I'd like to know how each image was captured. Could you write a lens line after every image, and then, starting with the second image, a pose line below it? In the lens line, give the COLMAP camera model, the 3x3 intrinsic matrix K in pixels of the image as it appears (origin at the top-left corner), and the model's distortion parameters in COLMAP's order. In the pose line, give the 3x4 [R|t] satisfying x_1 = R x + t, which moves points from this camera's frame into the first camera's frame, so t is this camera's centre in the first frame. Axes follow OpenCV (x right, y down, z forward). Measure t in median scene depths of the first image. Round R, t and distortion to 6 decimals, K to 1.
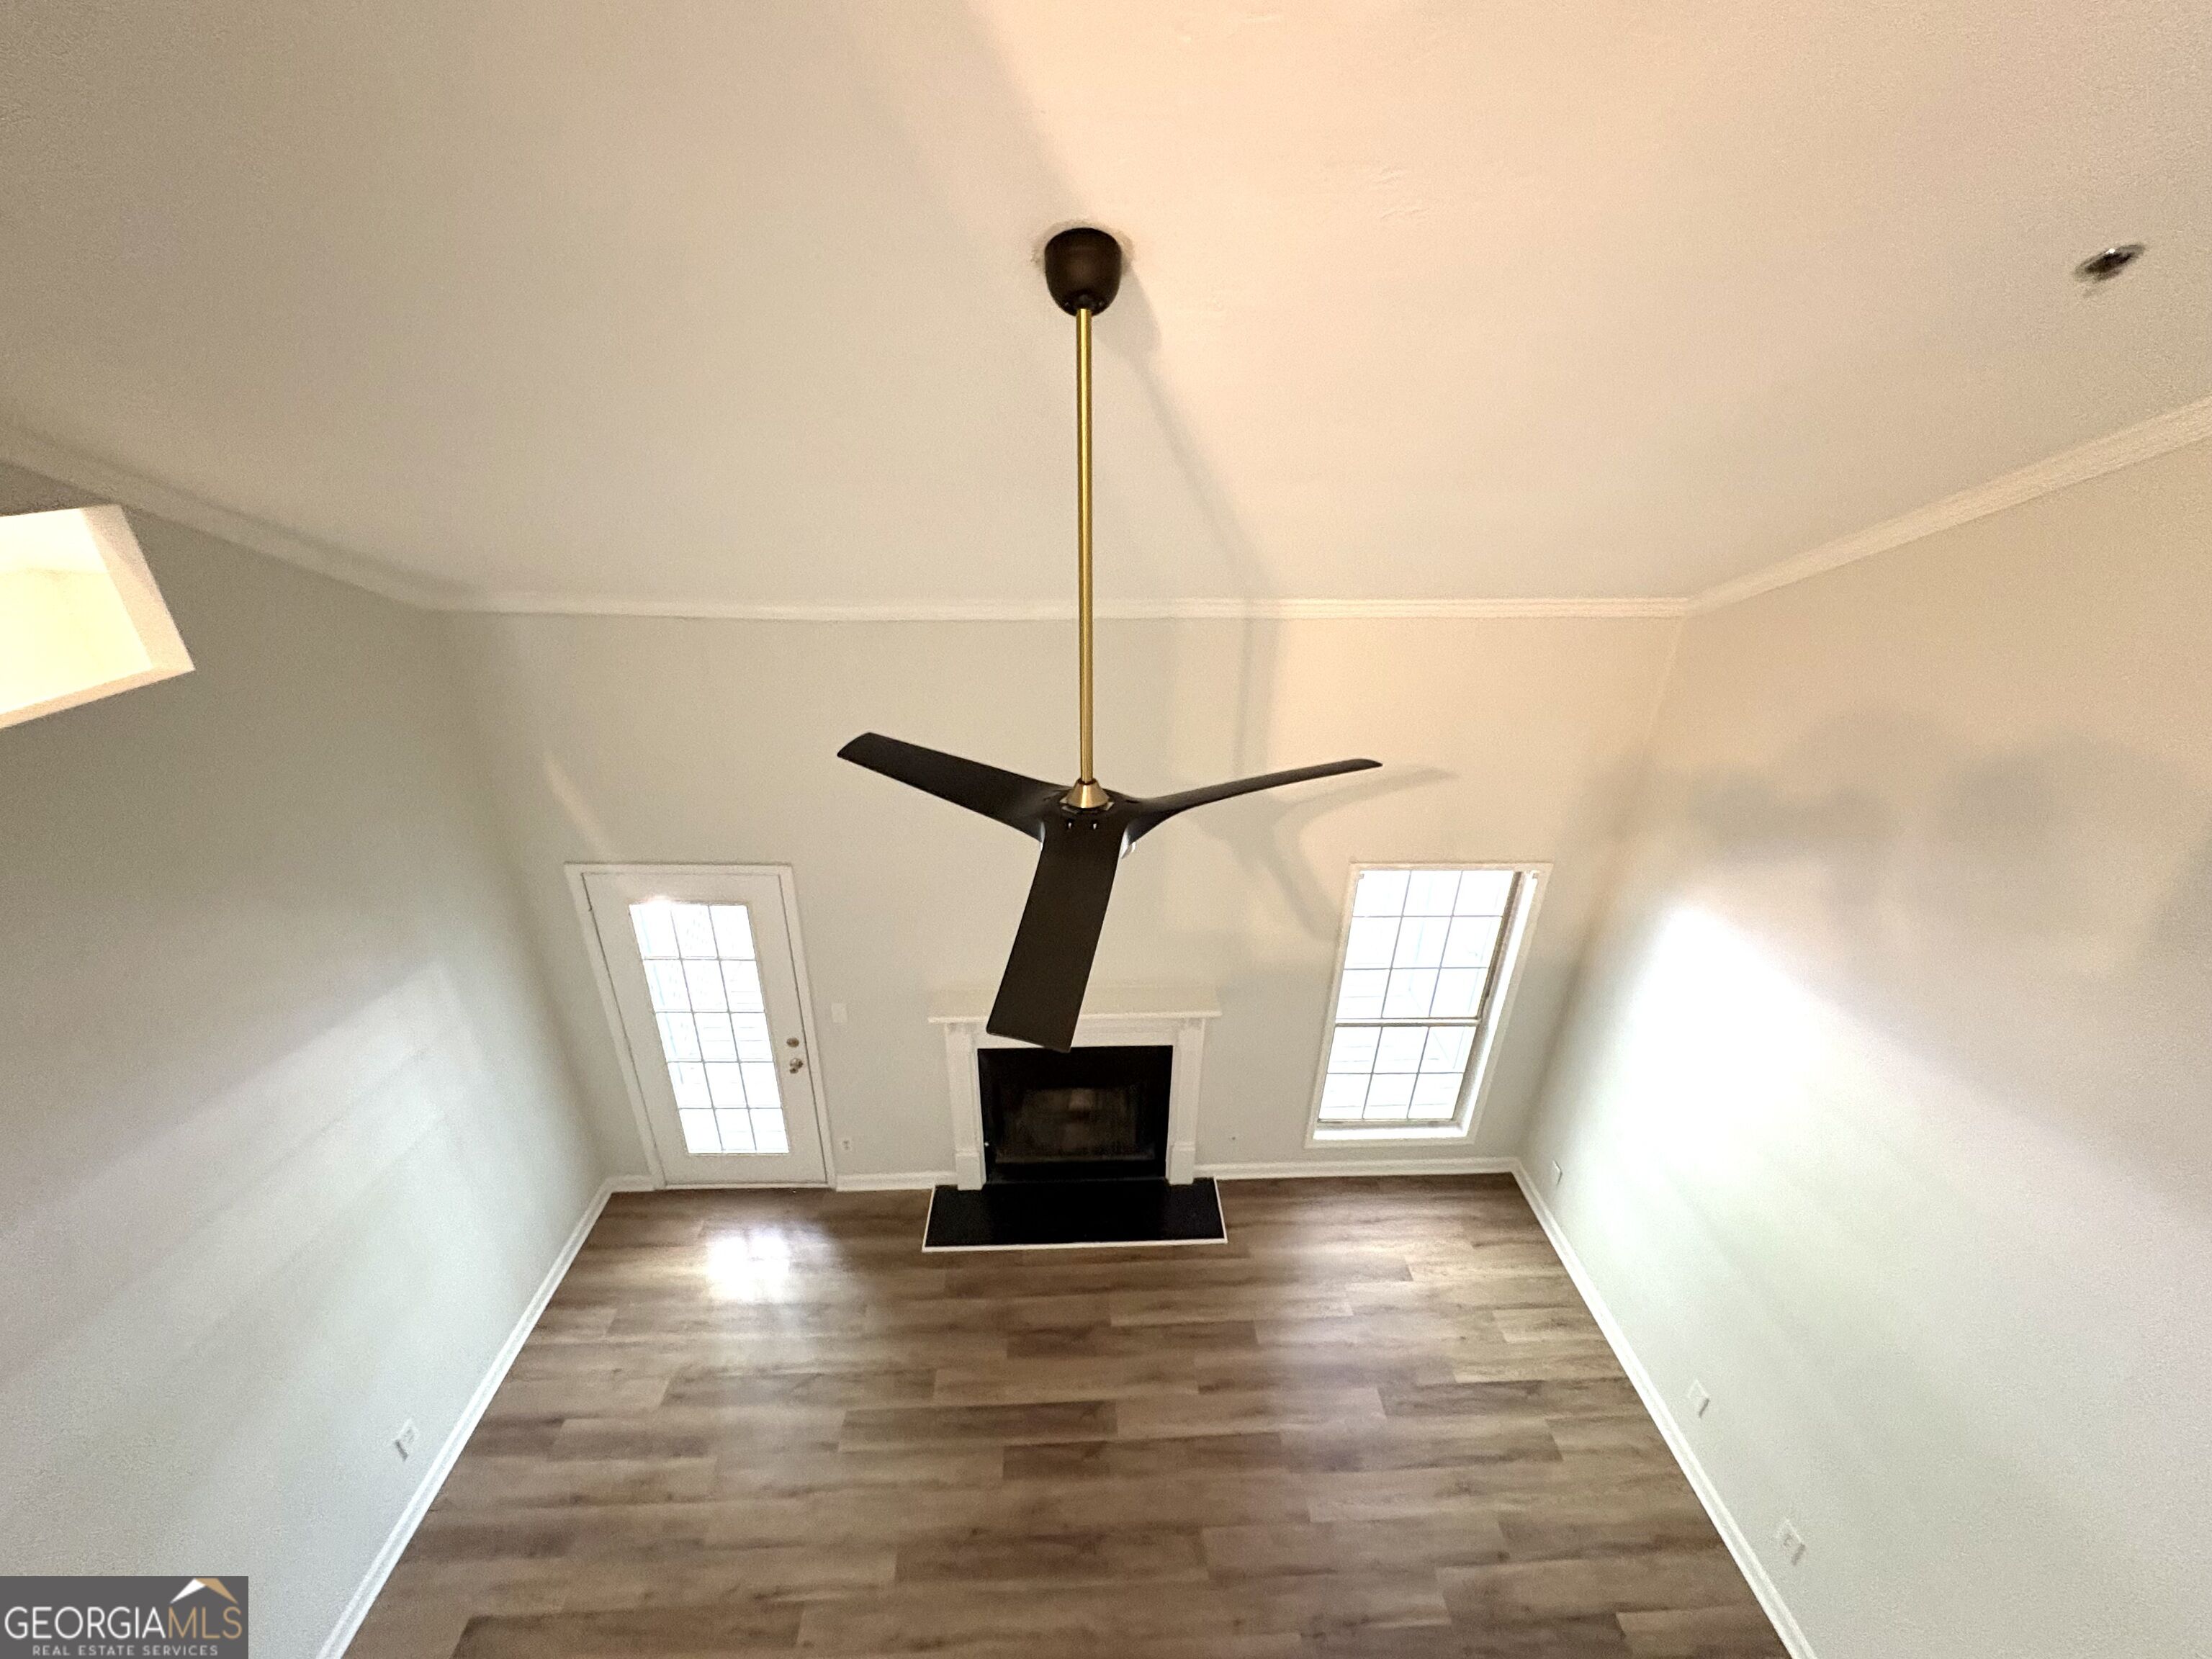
lens RADIAL K [[885.0, 0, 1105.4], [0, 885.0, 825.9], [0, 0, 1]] dist [-0.002253, 0.001455]
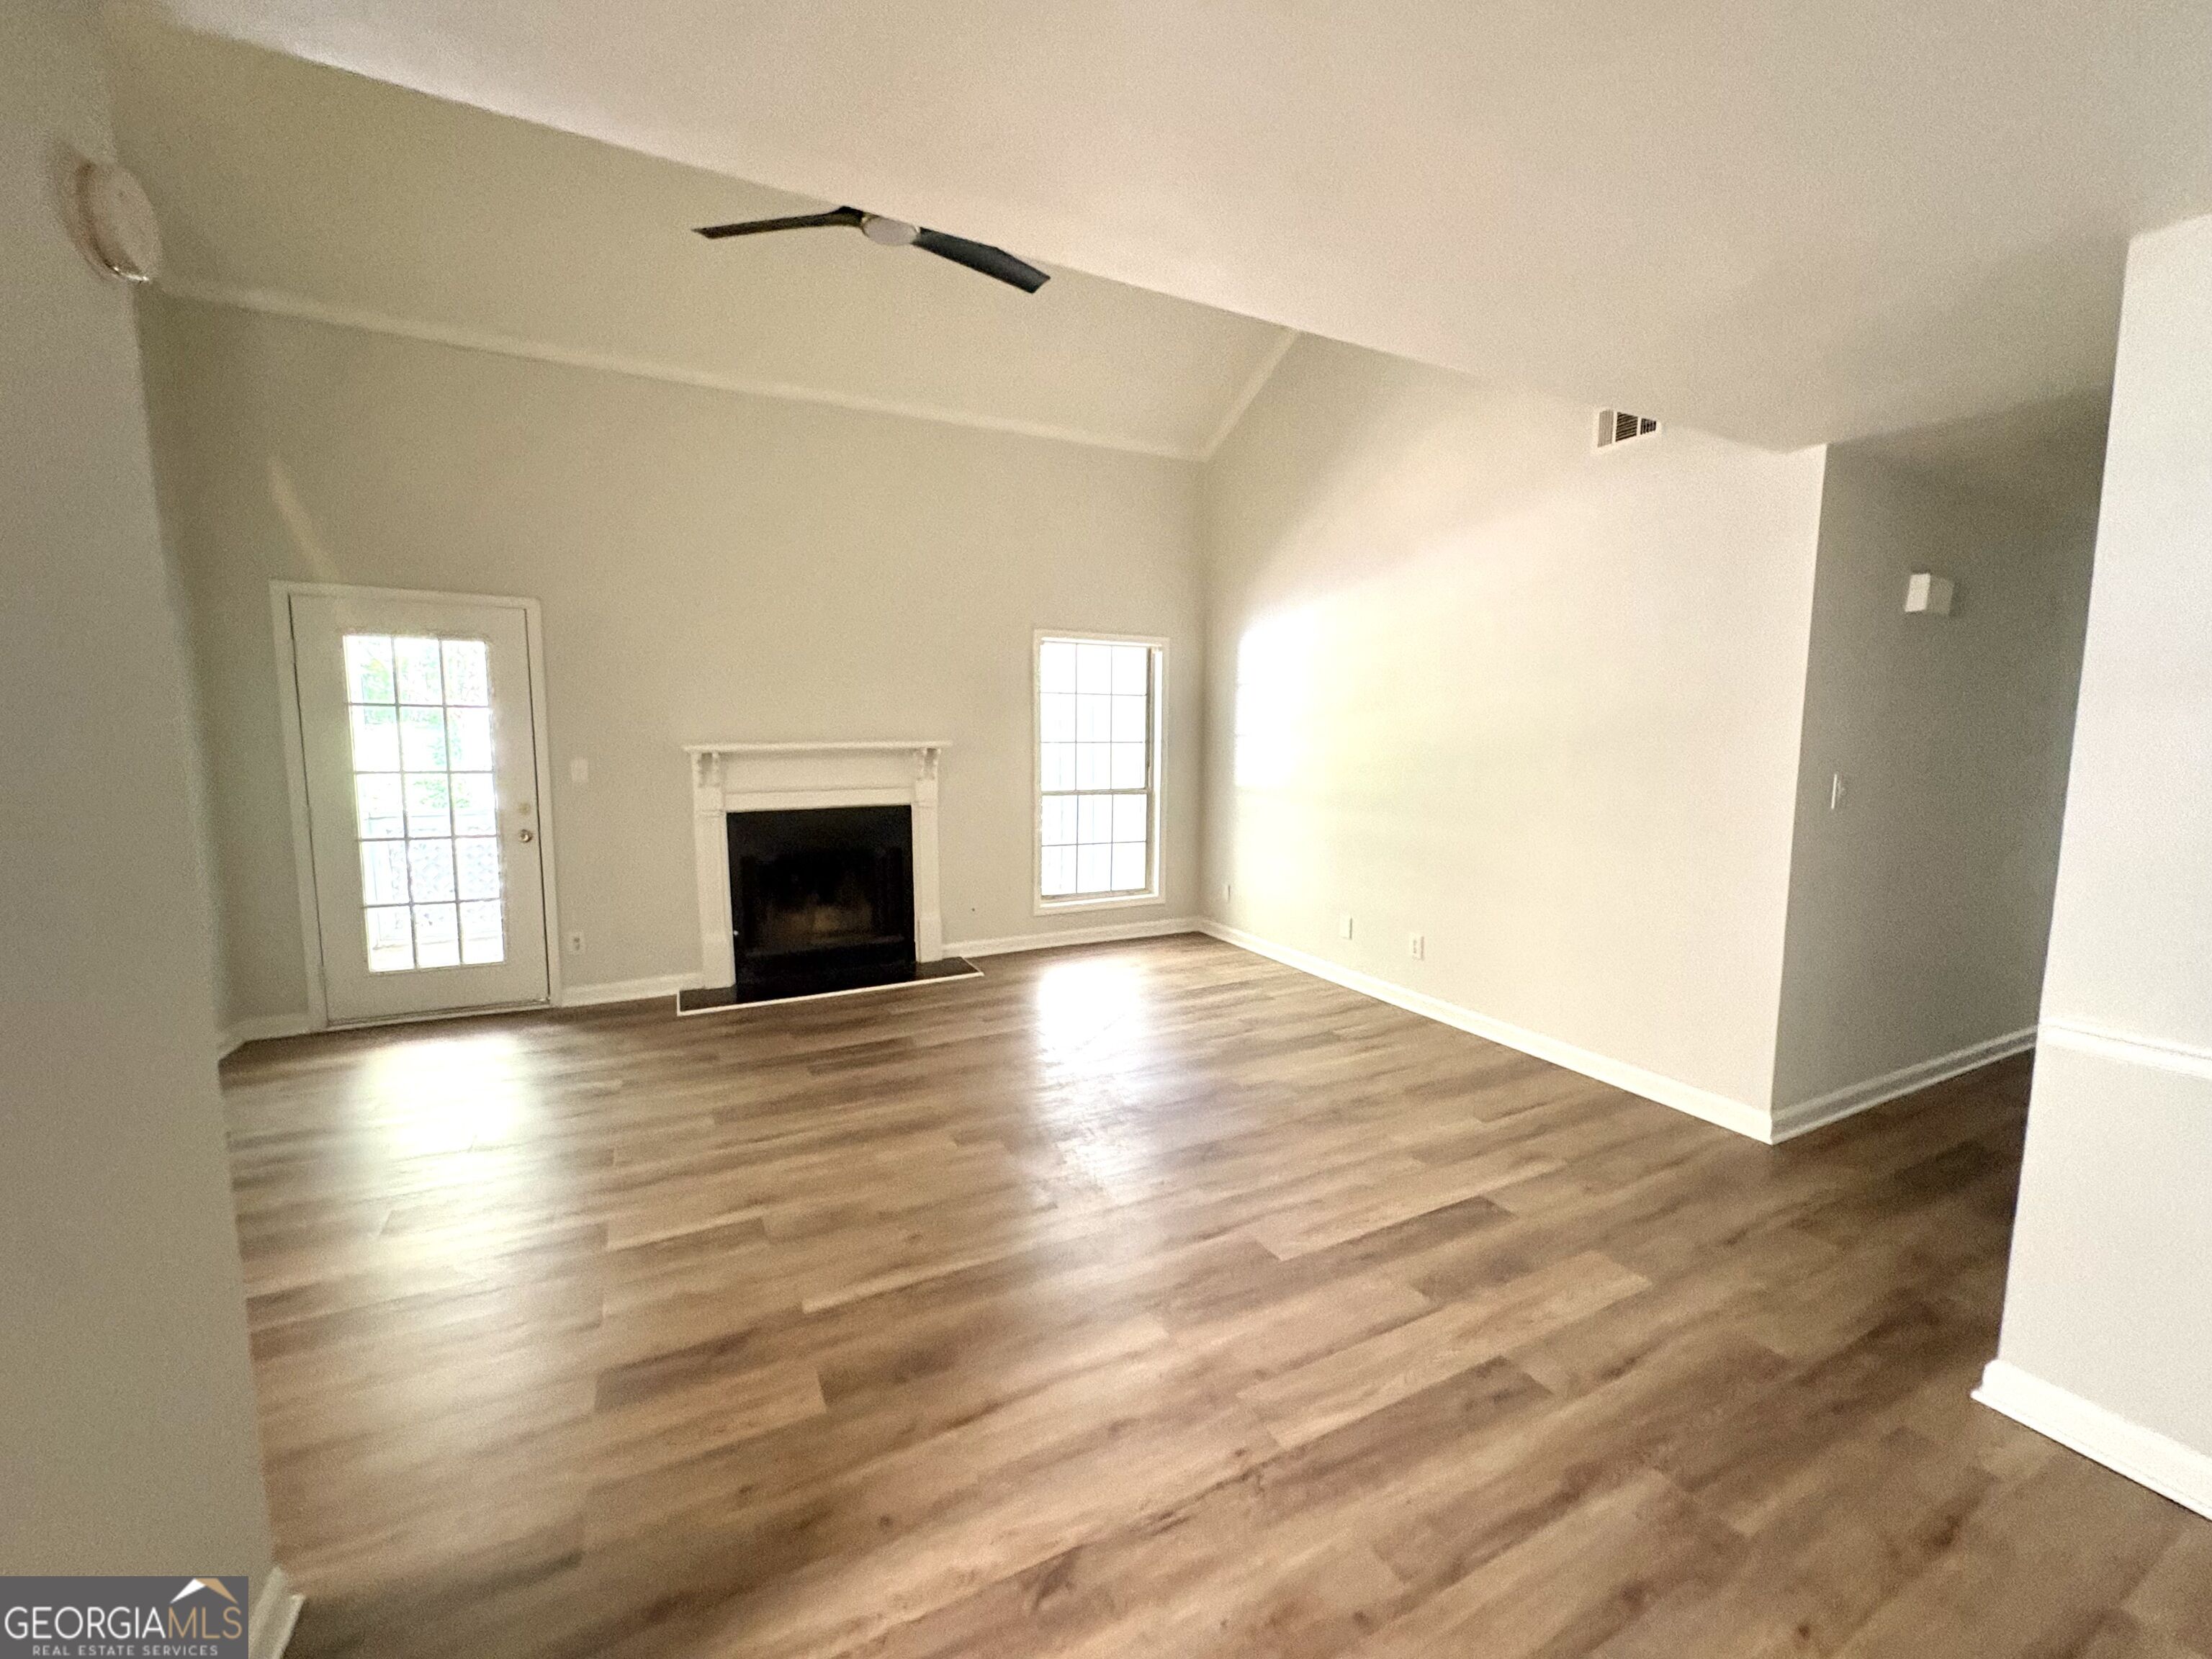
lens RADIAL K [[885.0, 0, 1105.1], [0, 885.0, 835.2], [0, 0, 1]] dist [-0.002253, 0.001455]
pose [[0.913488, -0.063505, 0.401879, -0.156029], [0.192695, 0.937468, -0.289865, 0.662765], [-0.358341, 0.342229, 0.868603, -0.067227]]
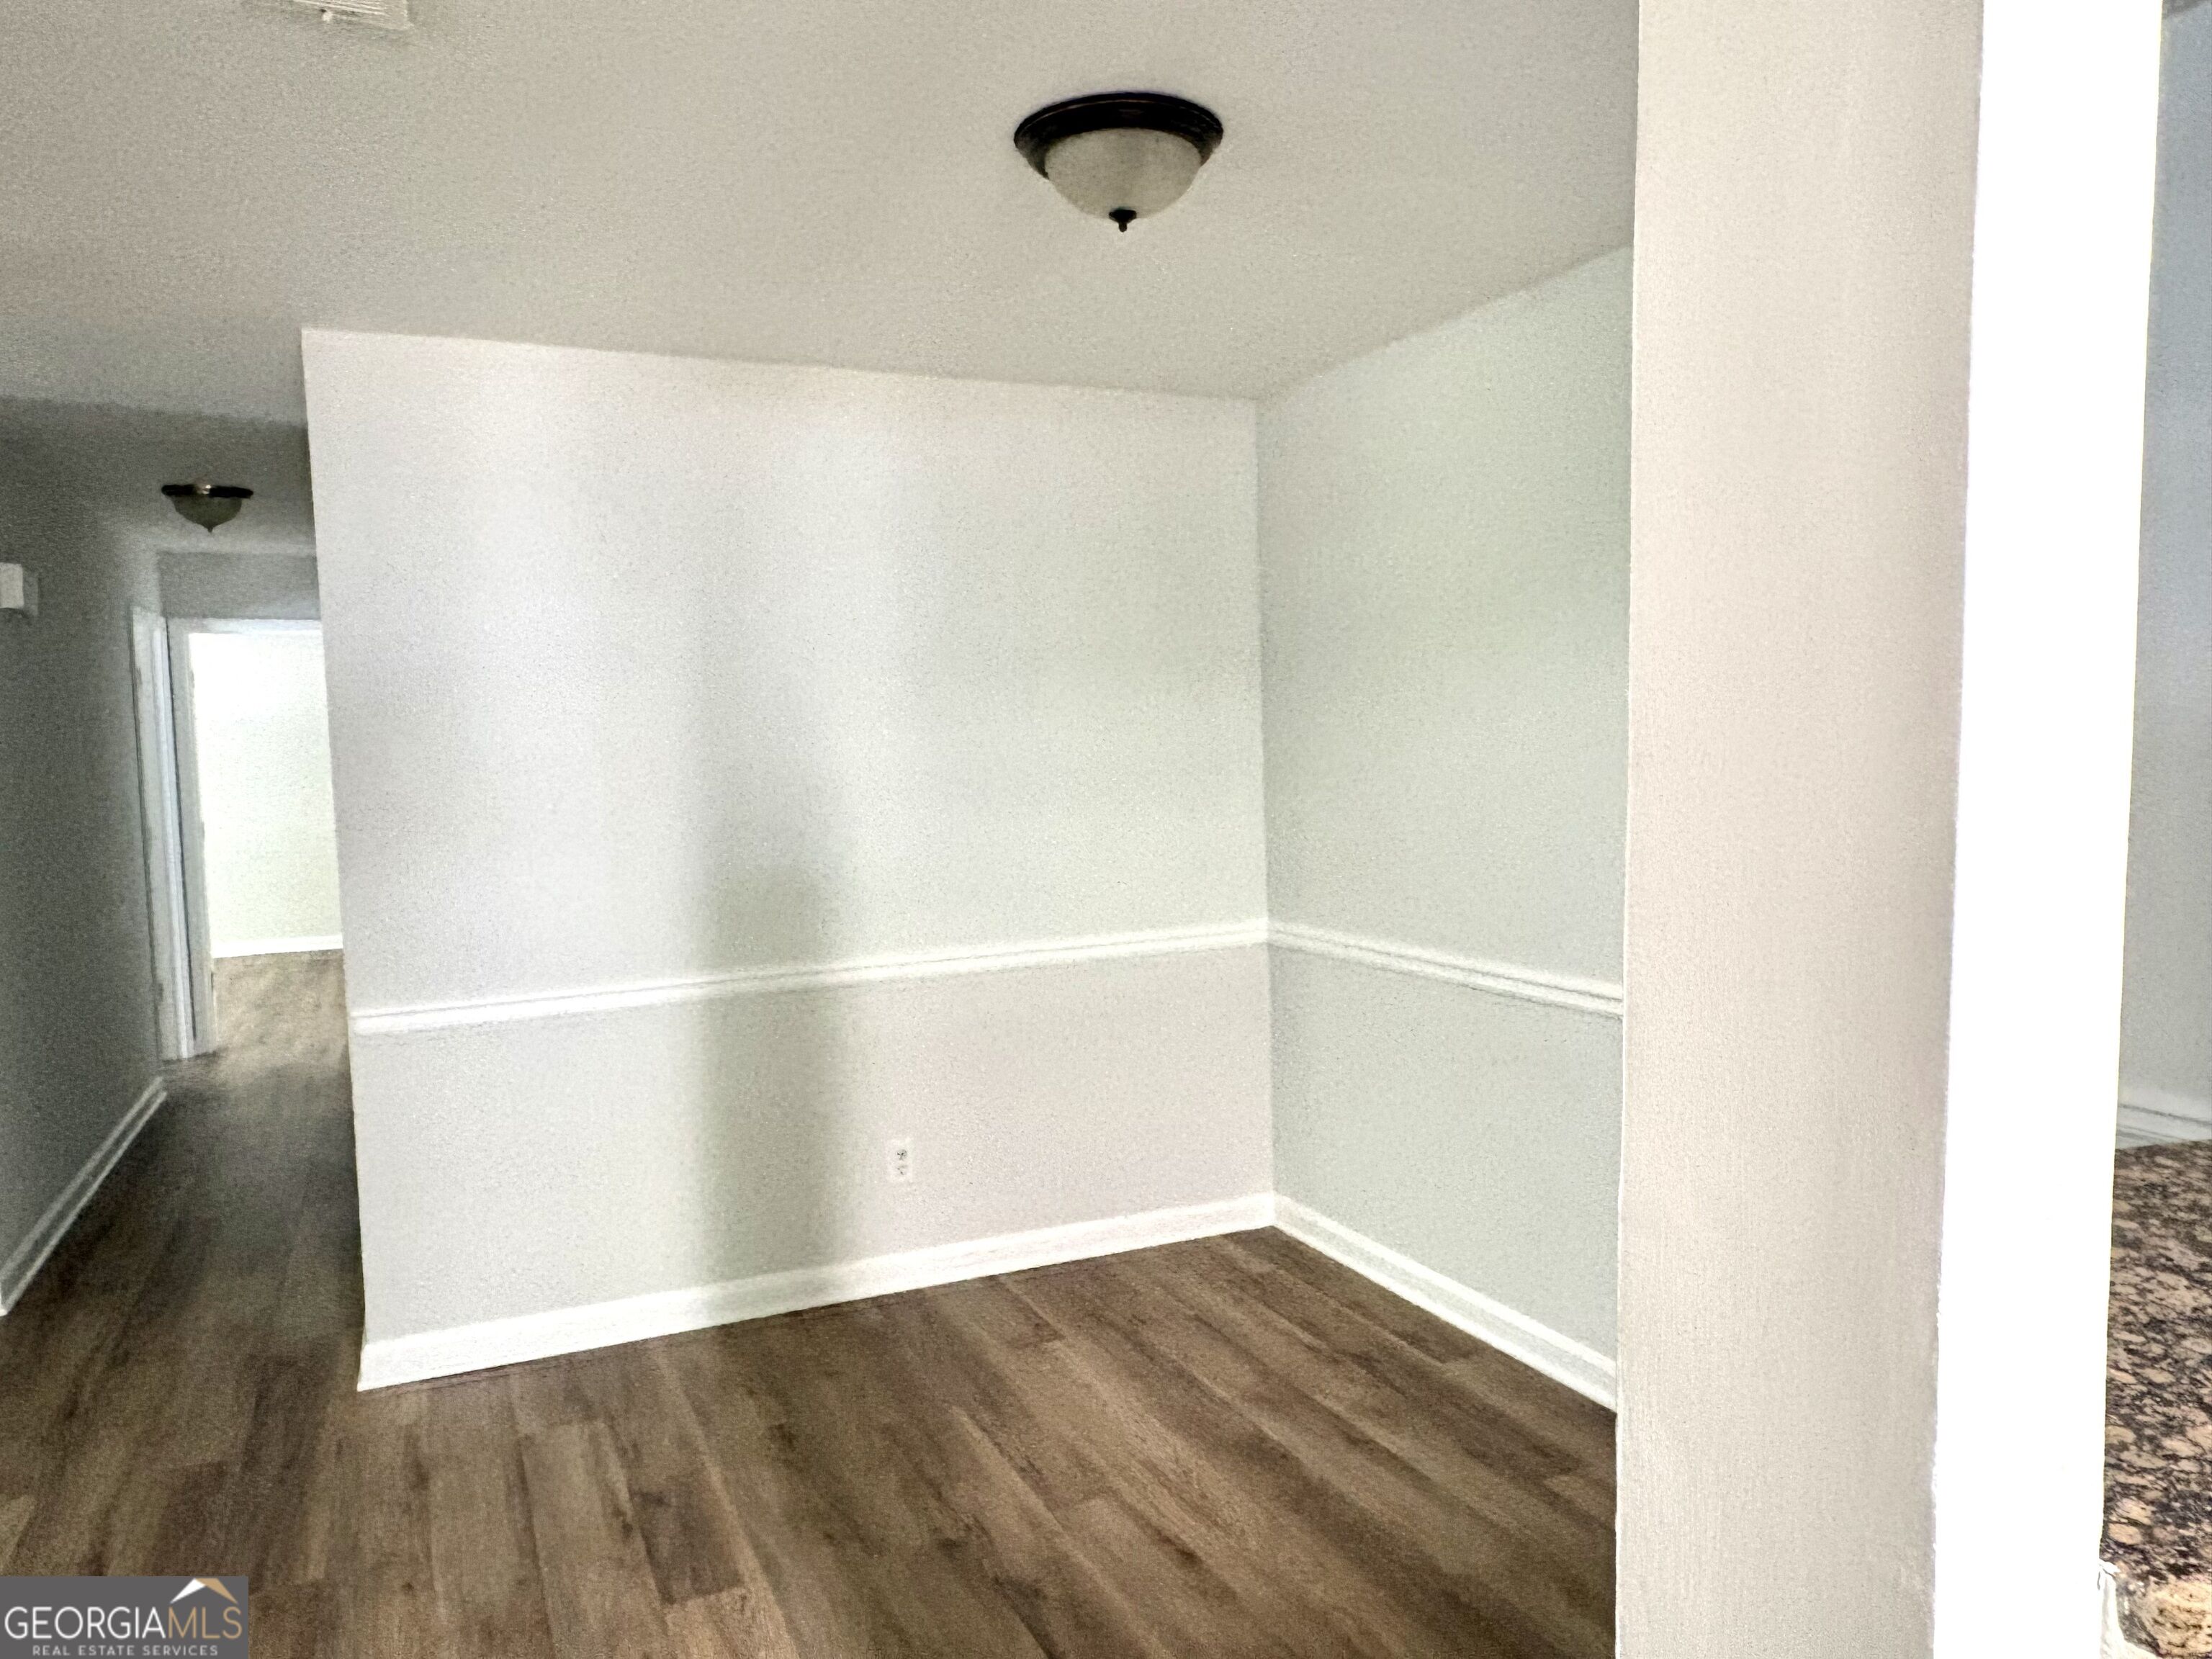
lens RADIAL K [[1489.5, 0, 1105.9], [0, 1489.5, 834.4], [0, 0, 1]] dist [0.002750, 0.000701]
pose [[-0.387134, -0.071211, 0.919270, -0.428003], [0.415008, 0.876850, 0.242698, 0.602962], [-0.823344, 0.475461, -0.309905, 0.030752]]
